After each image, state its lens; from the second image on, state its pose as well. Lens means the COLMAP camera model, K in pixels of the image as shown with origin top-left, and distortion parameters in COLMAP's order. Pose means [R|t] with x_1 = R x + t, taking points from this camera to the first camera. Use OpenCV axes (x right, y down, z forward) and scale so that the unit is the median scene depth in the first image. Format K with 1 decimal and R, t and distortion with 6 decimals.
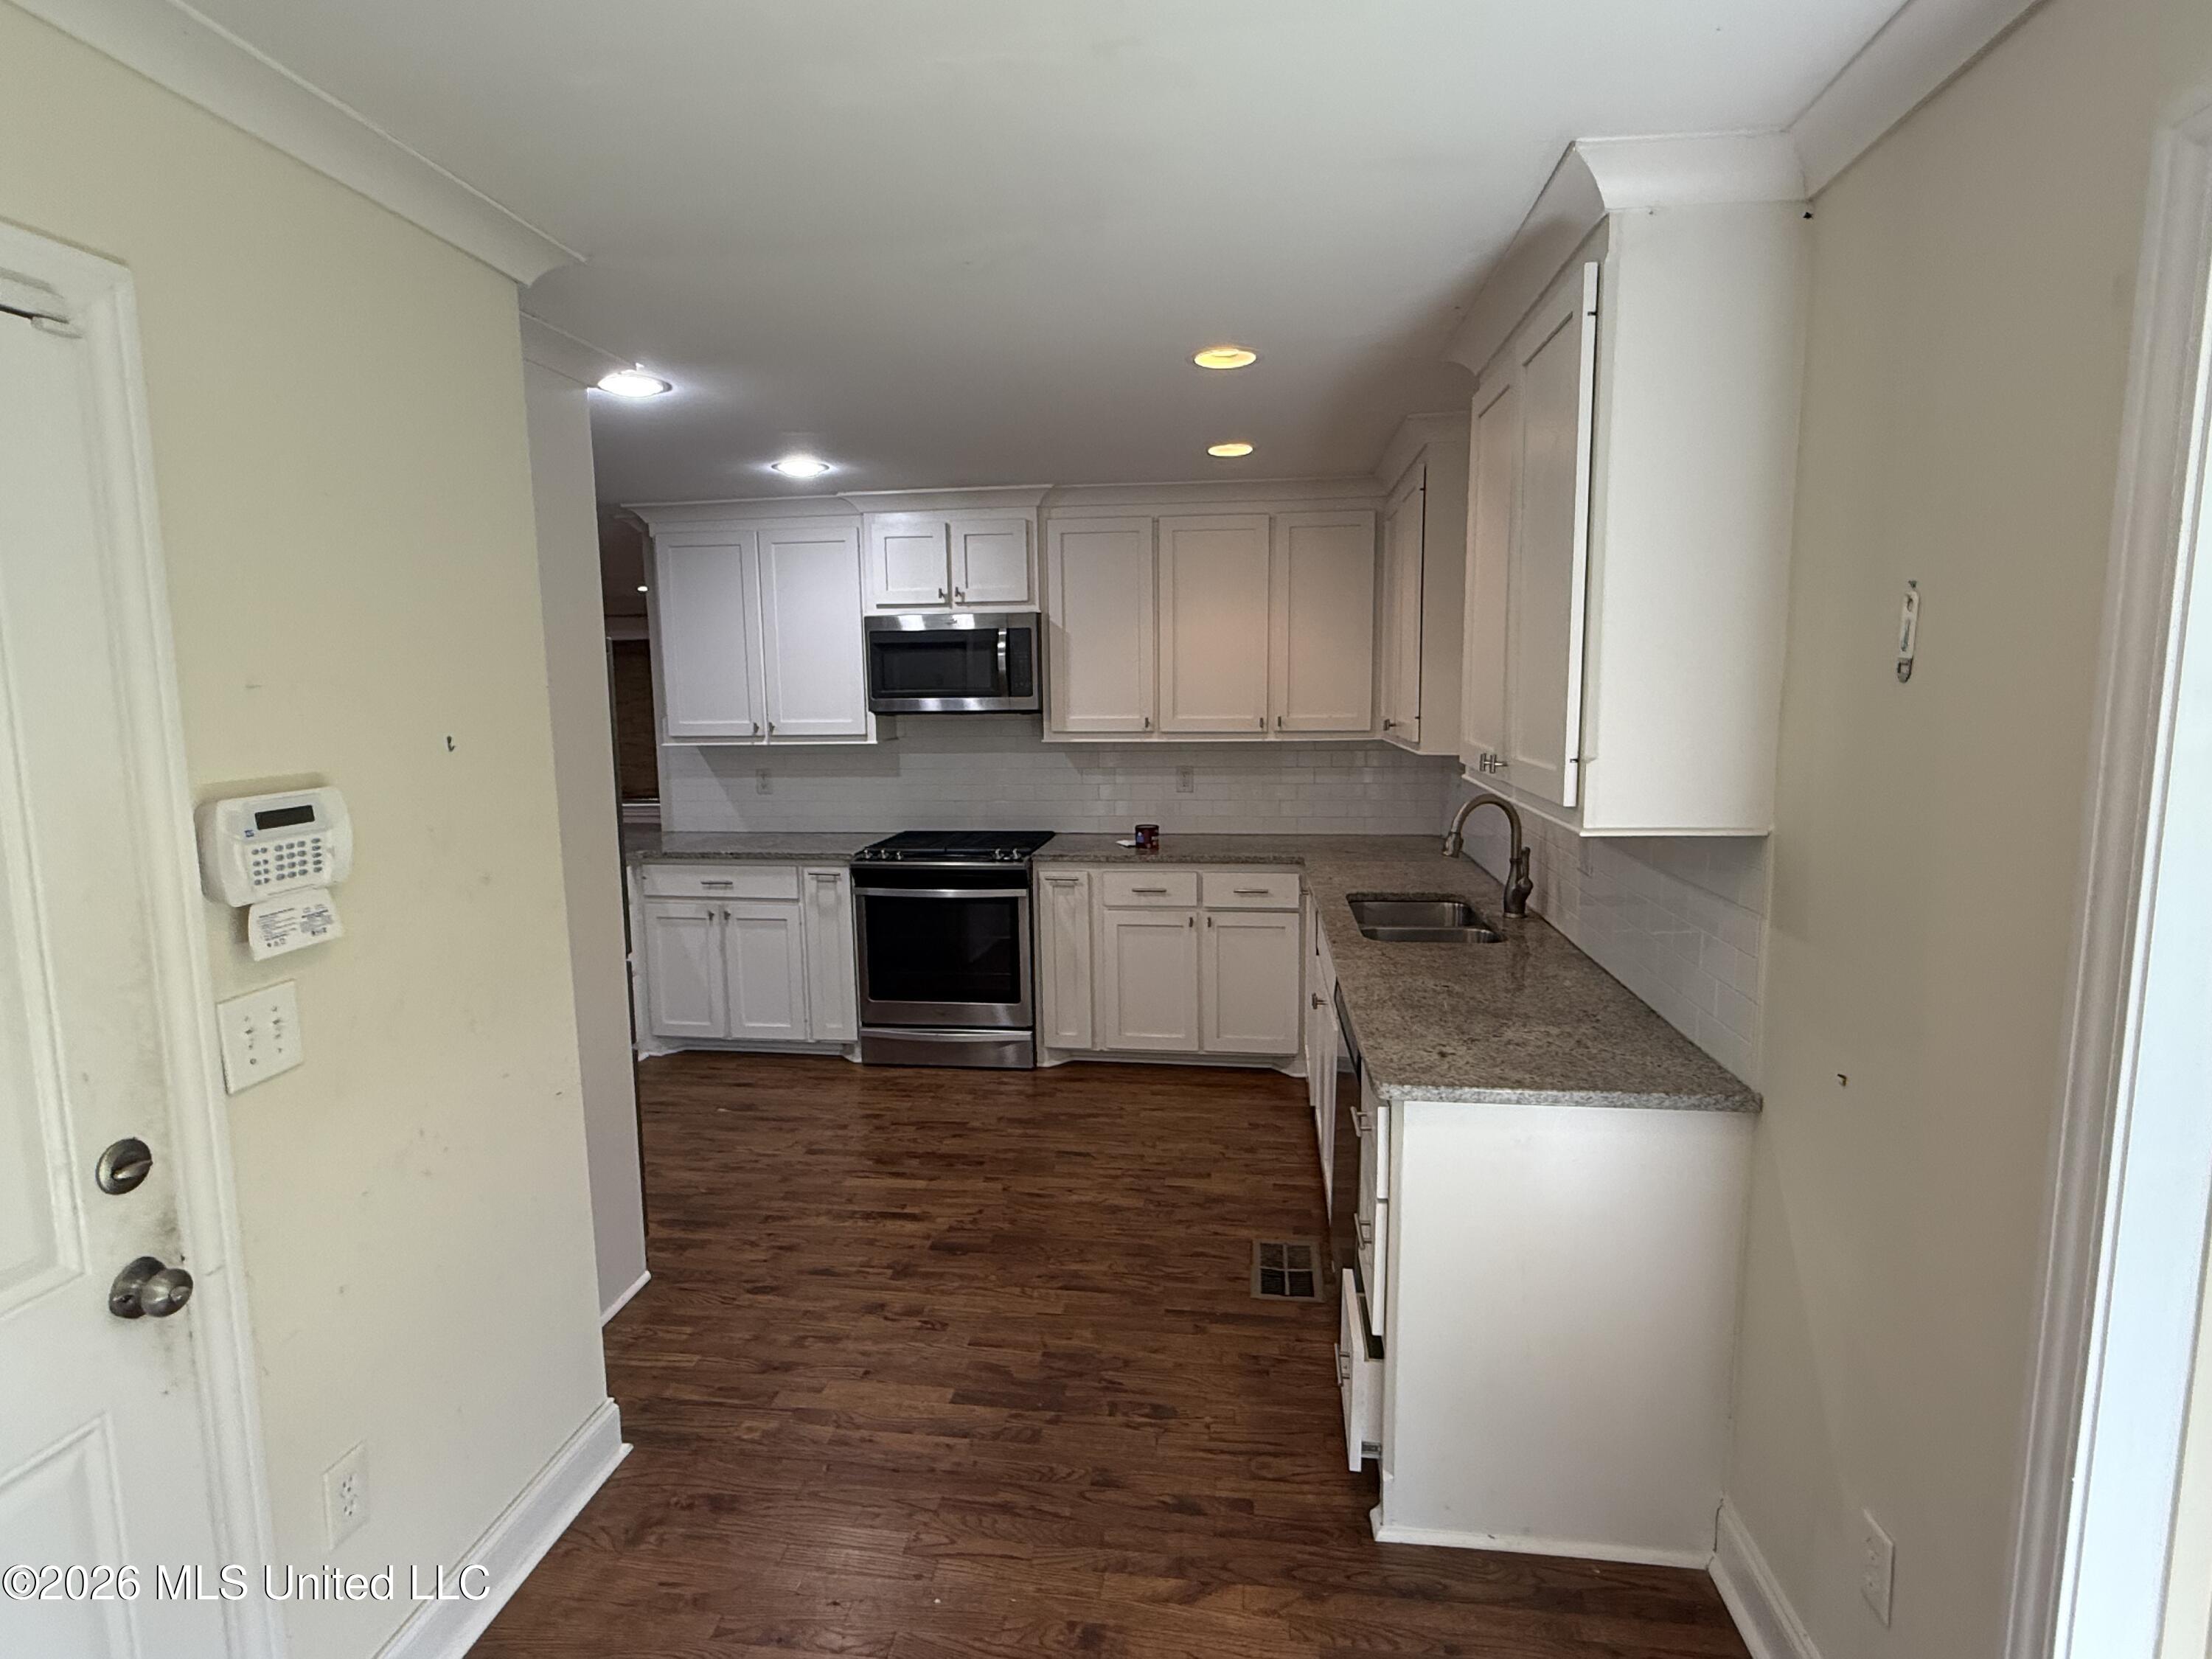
lens RADIAL K [[1134.5, 0, 1103.7], [0, 1134.5, 827.0], [0, 0, 1]] dist [0.001590, -0.000731]
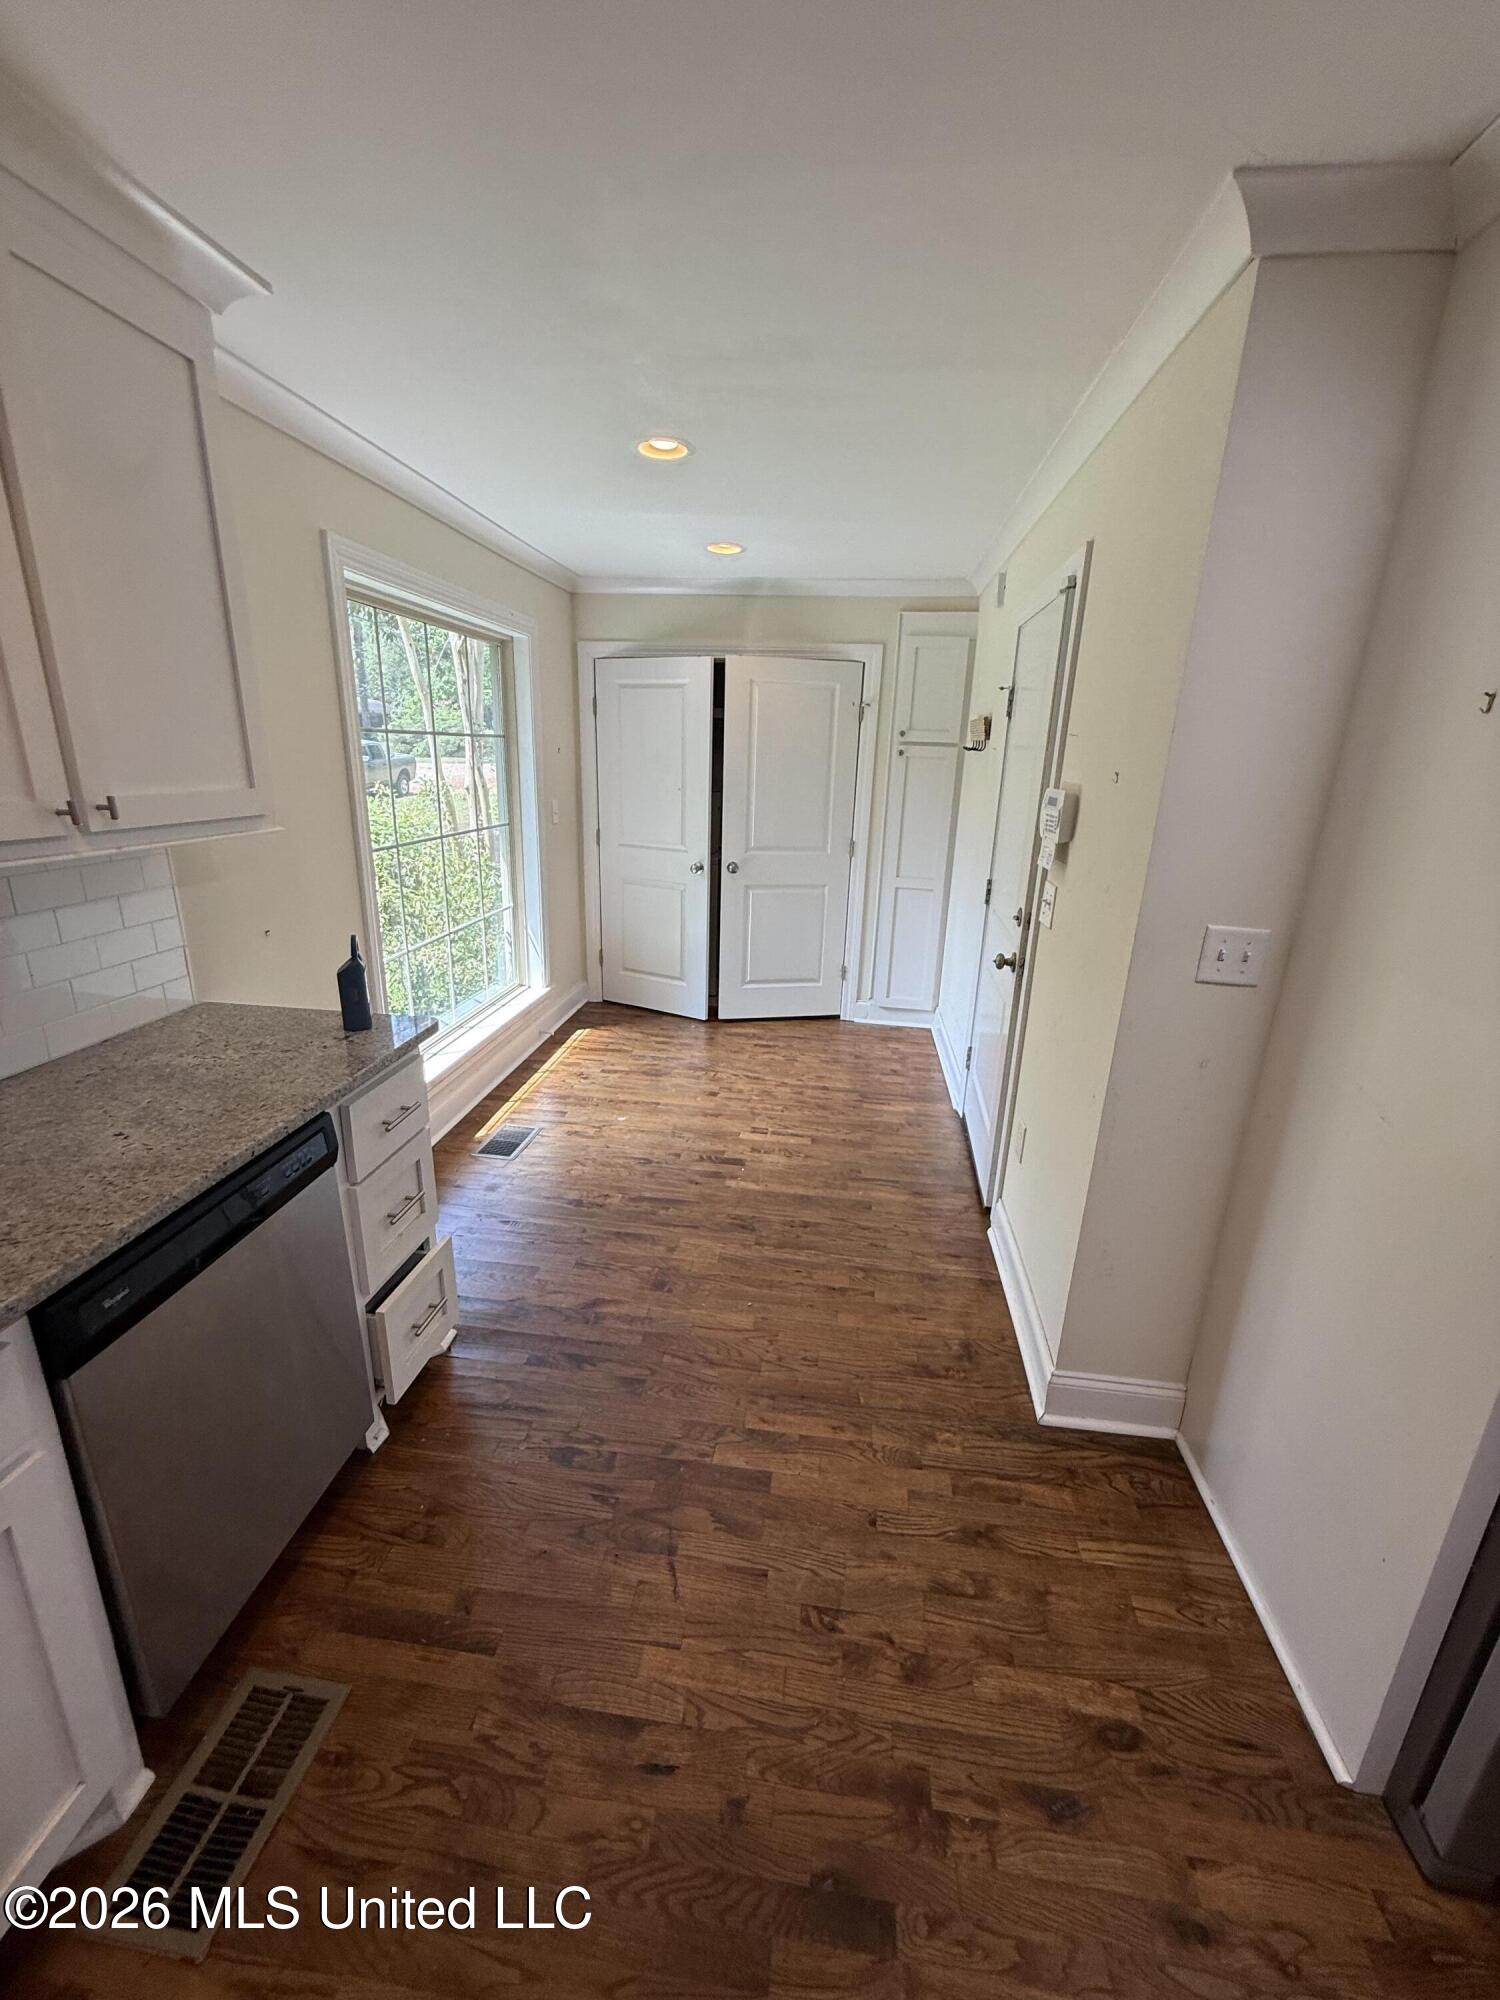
lens RADIAL K [[801.9, 0, 749.2], [0, 801.9, 996.8], [0, 0, 1]] dist [-0.001602, 0.000589]
pose [[-0.999865, -0.016430, -0.000175, -0.110262], [-0.014994, 0.908055, 0.418582, -0.170895], [-0.006718, 0.418528, -0.908179, 1.487067]]
